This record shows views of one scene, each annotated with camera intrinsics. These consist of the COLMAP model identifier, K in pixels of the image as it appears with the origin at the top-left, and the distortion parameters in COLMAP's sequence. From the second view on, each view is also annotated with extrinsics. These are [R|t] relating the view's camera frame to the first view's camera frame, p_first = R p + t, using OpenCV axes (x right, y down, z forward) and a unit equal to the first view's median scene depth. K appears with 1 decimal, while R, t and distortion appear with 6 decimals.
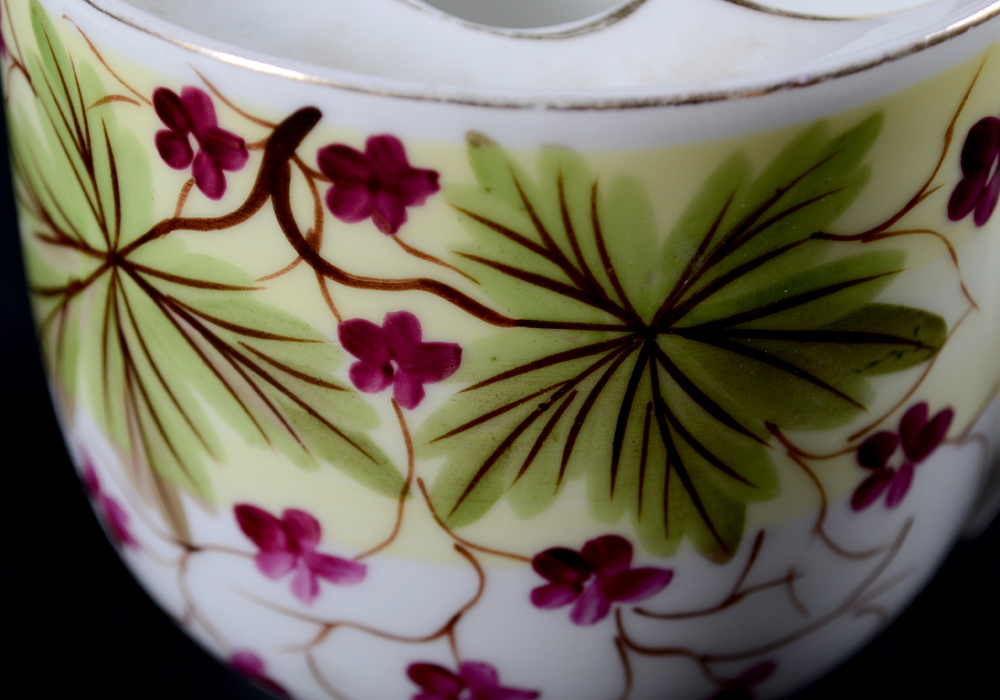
lens RADIAL K [[2437.2, 0, 499.2], [0, 2437.2, 352.5], [0, 0, 1]] dist [0.062672, 0.000000]
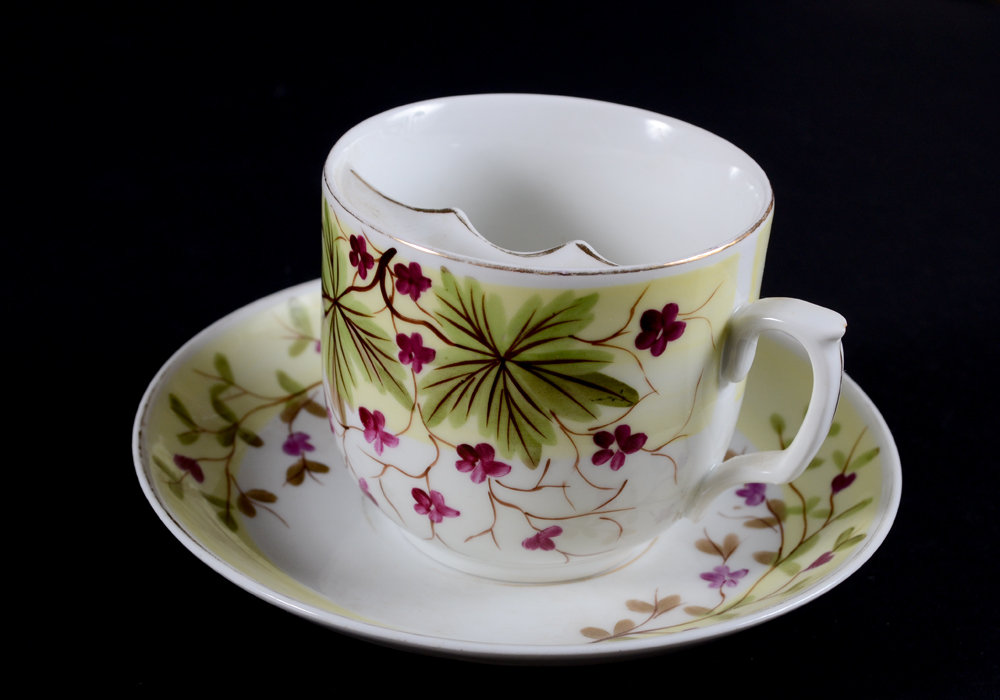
lens RADIAL K [[1896.3, 0, 500.9], [0, 1896.3, 348.5], [0, 0, 1]] dist [0.035938, 0.000000]
pose [[0.944595, 0.202883, -0.258030, 0.567631], [-0.238618, 0.964235, -0.115377, 0.210462], [0.225393, 0.170555, 0.959223, -0.938344]]
